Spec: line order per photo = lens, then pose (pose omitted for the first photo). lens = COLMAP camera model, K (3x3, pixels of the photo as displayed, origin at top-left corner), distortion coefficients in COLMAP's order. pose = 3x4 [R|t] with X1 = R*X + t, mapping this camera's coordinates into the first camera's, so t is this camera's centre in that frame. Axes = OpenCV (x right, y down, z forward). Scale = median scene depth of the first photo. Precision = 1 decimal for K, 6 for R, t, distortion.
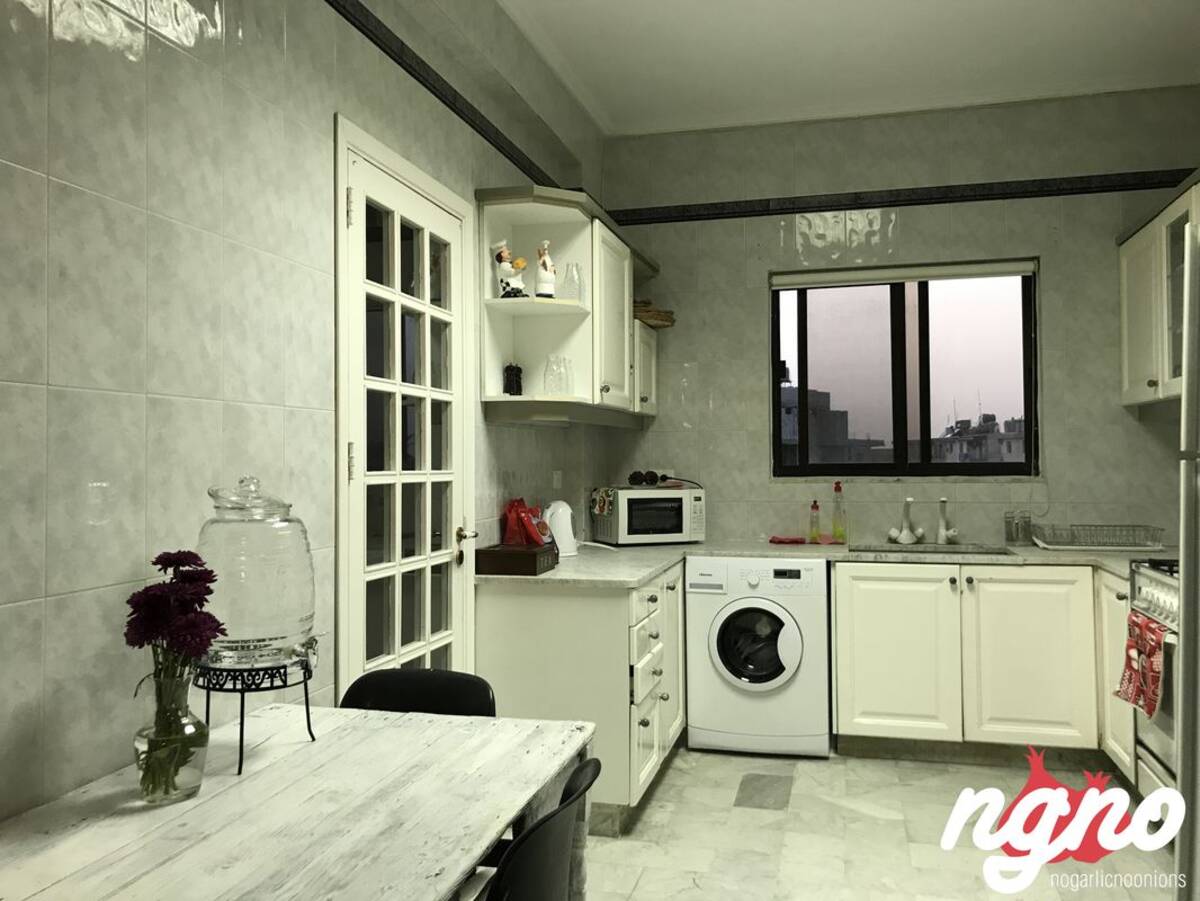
lens RADIAL K [[982.9, 0, 591.3], [0, 982.9, 433.5], [0, 0, 1]] dist [0.033554, -0.065385]
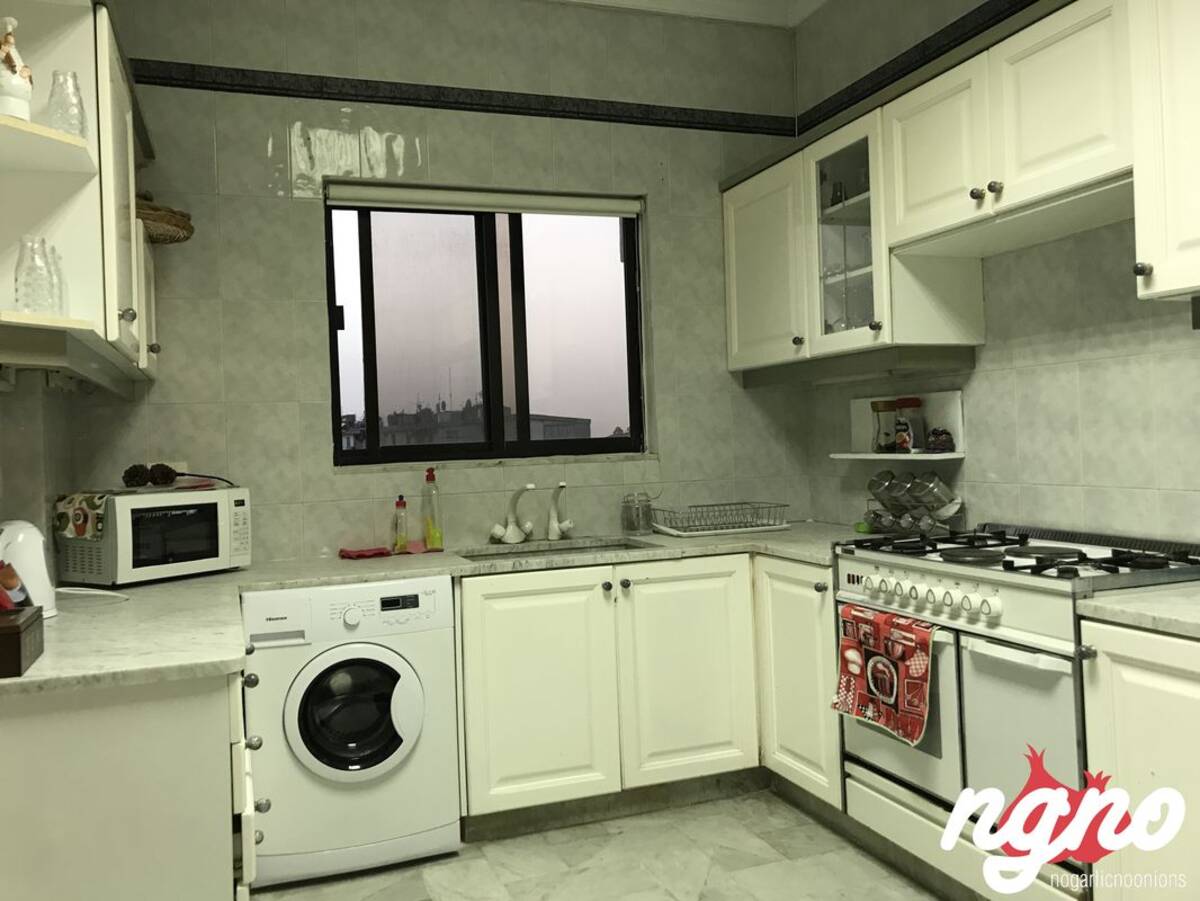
lens RADIAL K [[982.9, 0, 591.3], [0, 982.9, 433.5], [0, 0, 1]] dist [0.033554, -0.065385]
pose [[0.823204, -0.020299, 0.567382, -0.075065], [0.017696, 0.999792, 0.010094, 0.017918], [-0.567470, 0.001731, 0.823393, 0.330141]]
